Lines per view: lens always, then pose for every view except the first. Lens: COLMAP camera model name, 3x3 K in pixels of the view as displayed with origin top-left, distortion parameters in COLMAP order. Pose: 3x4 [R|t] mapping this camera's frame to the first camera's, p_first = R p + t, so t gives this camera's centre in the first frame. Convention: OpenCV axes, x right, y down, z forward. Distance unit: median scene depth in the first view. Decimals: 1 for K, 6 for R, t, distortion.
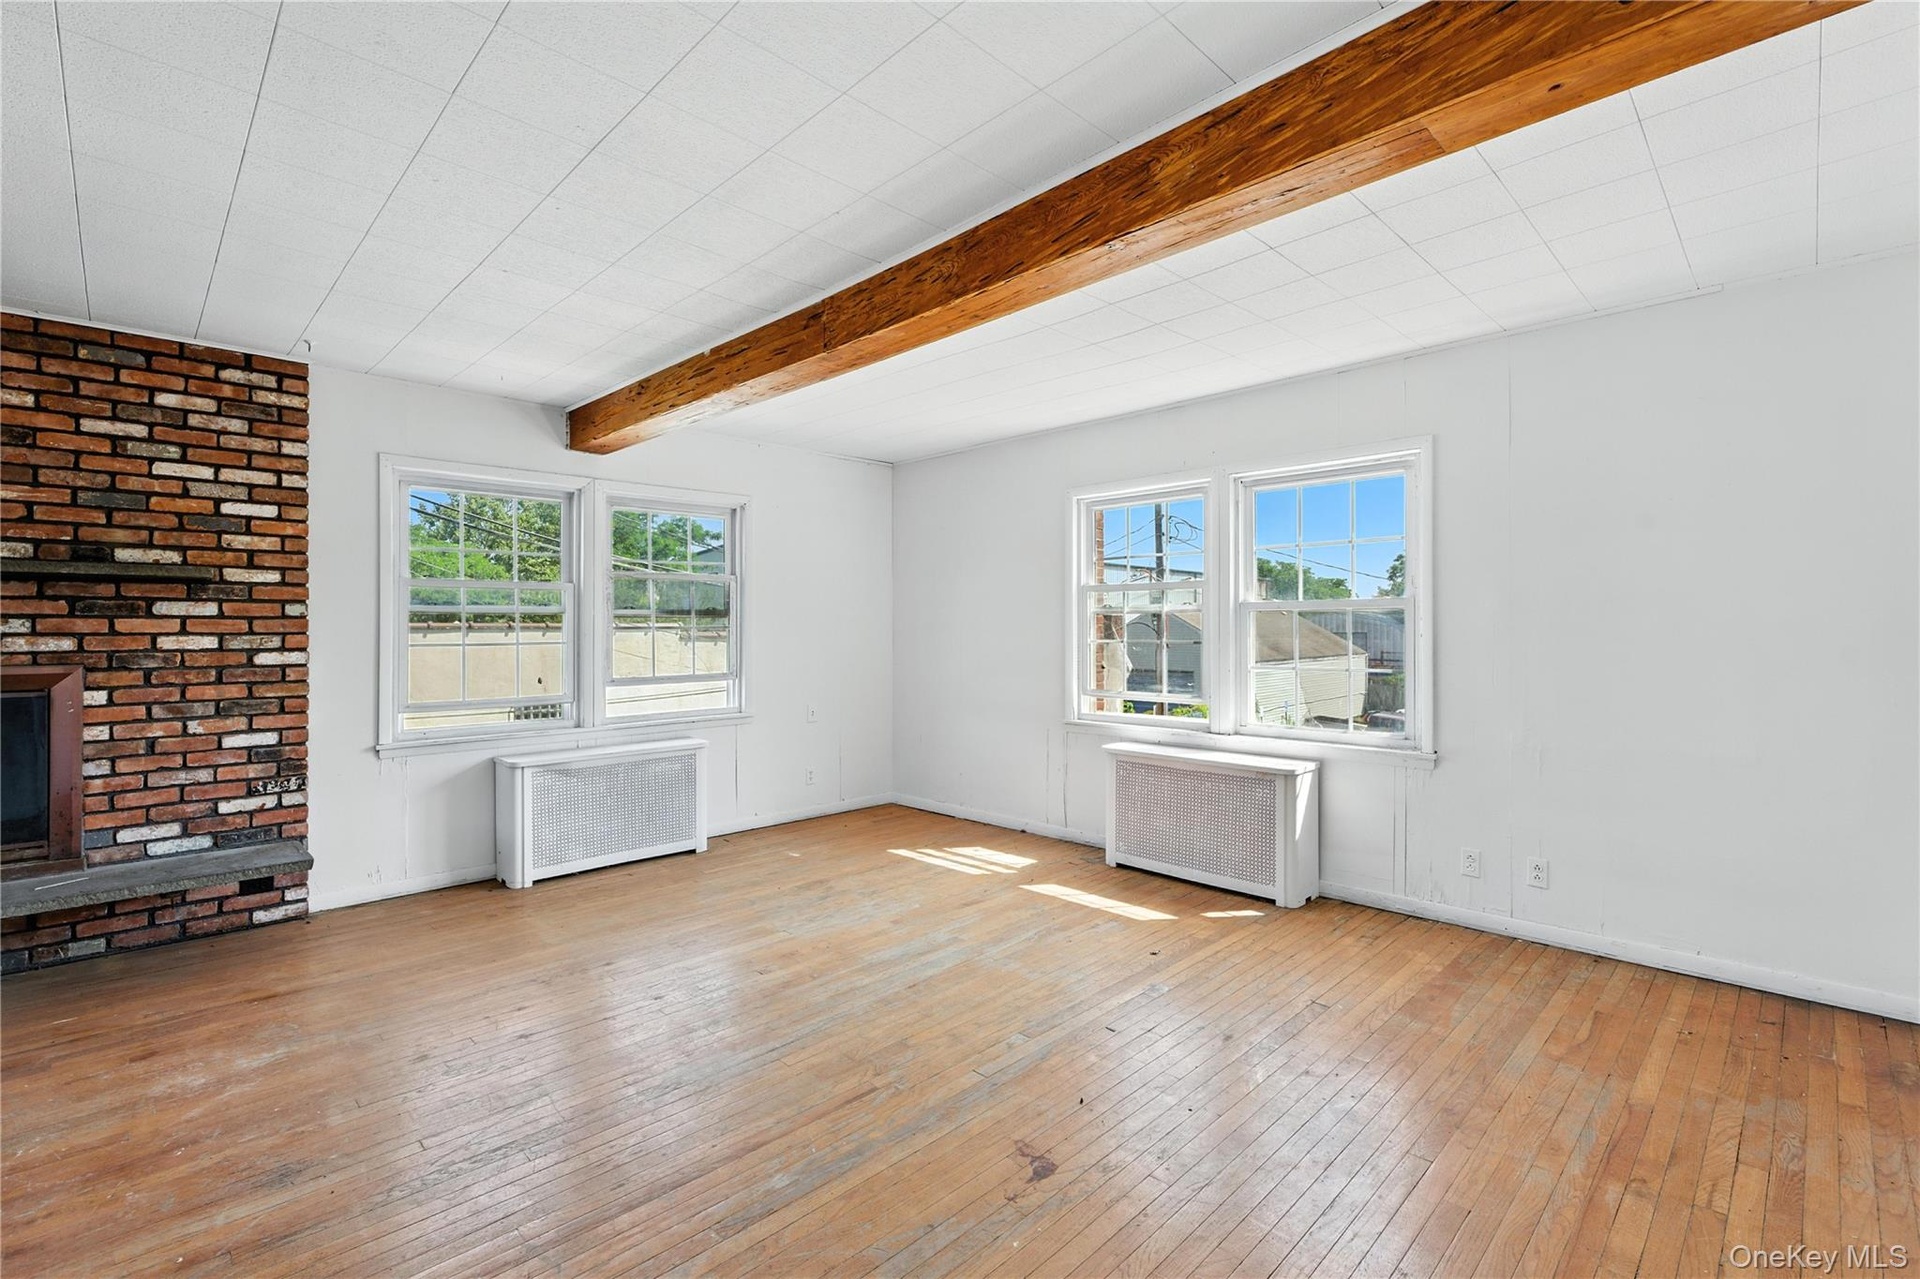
lens RADIAL K [[852.5, 0, 961.3], [0, 852.5, 622.6], [0, 0, 1]] dist [-0.003502, 0.000148]
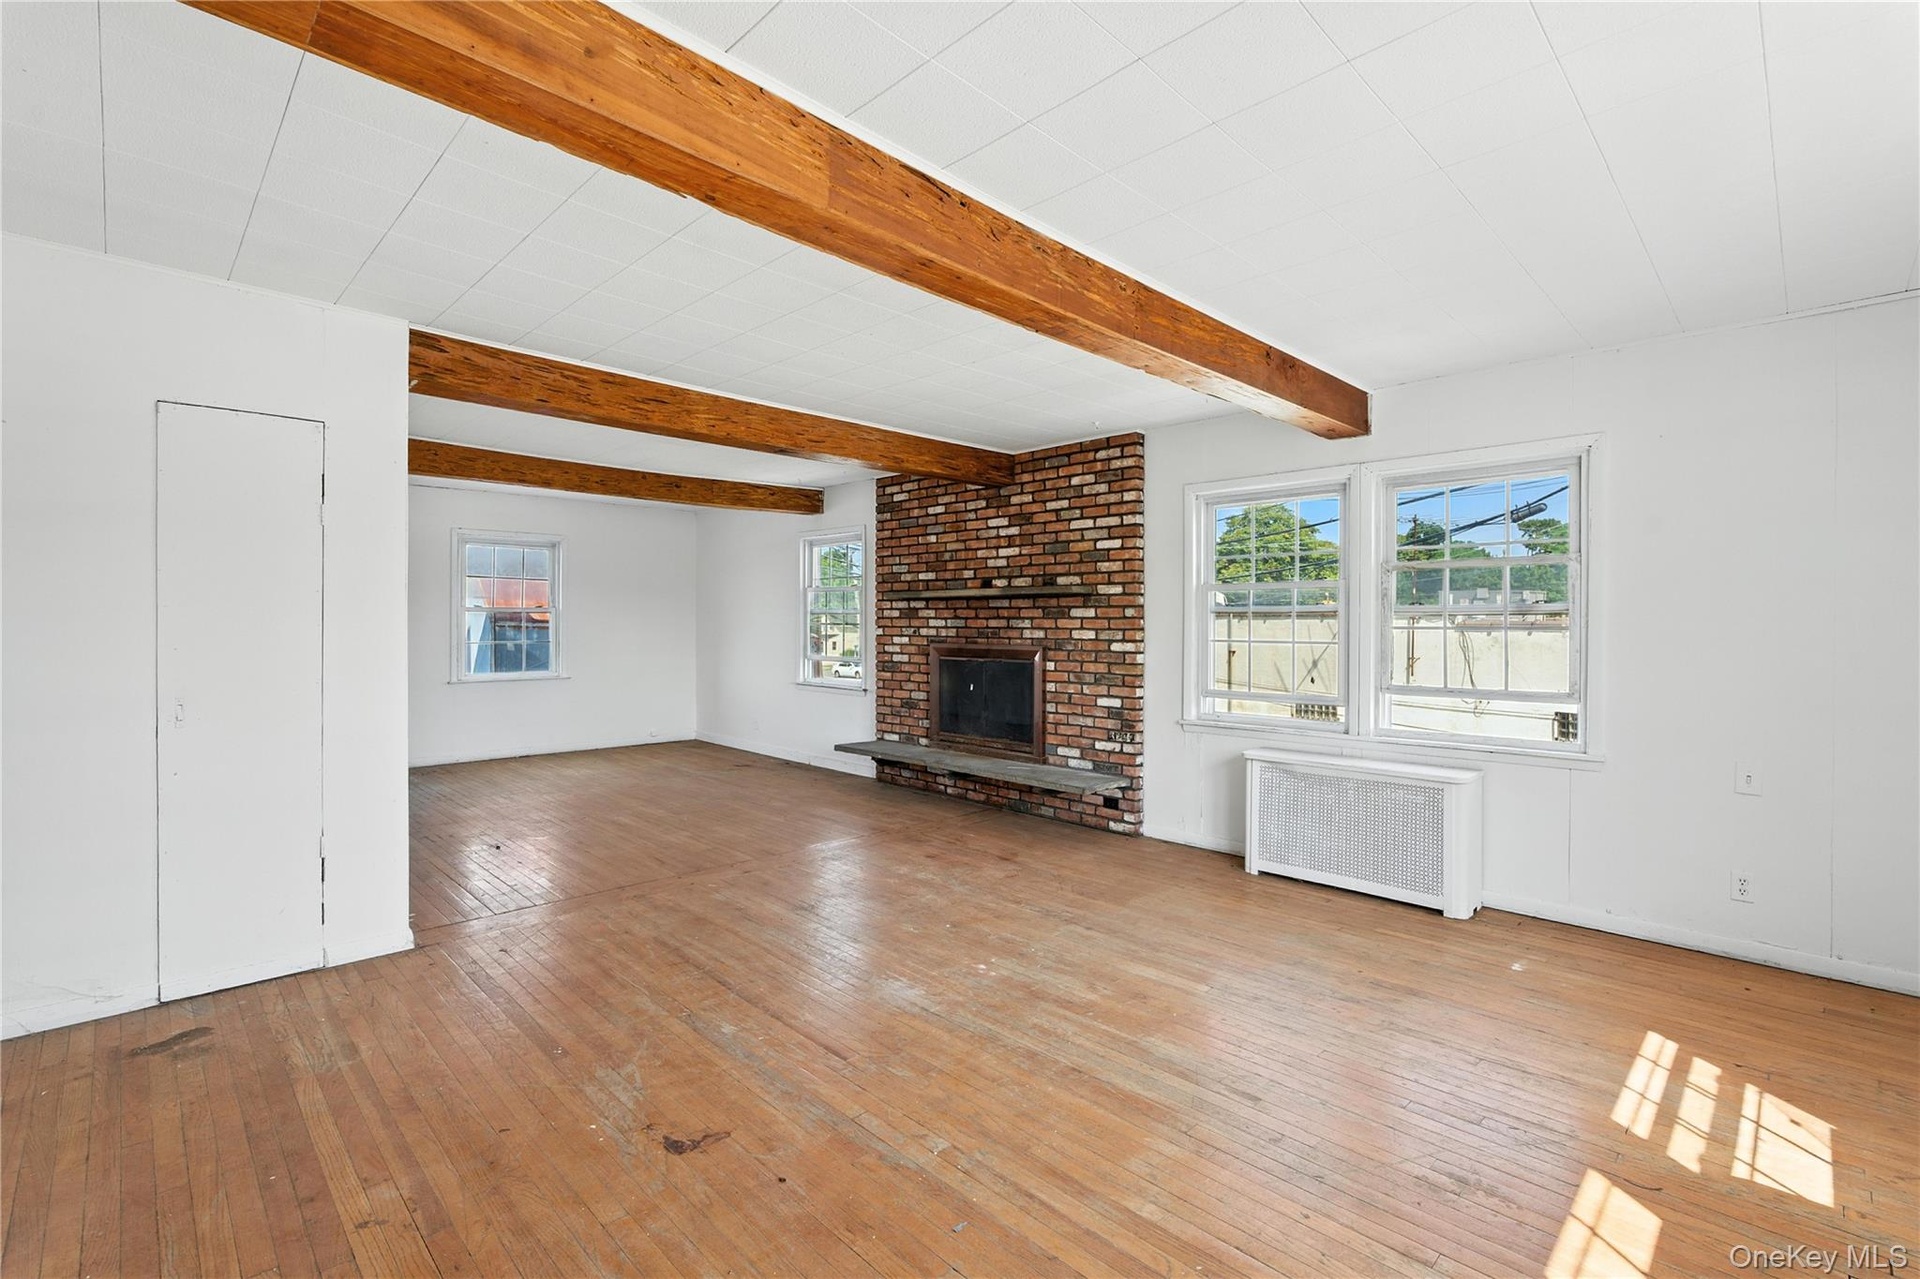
lens RADIAL K [[852.0, 0, 955.7], [0, 852.0, 631.8], [0, 0, 1]] dist [-0.010862, 0.000038]
pose [[-0.002208, 0.011378, -0.999933, 0.627920], [0.000626, 0.999935, 0.011377, 0.000664], [0.999997, -0.000601, -0.002215, 0.749361]]
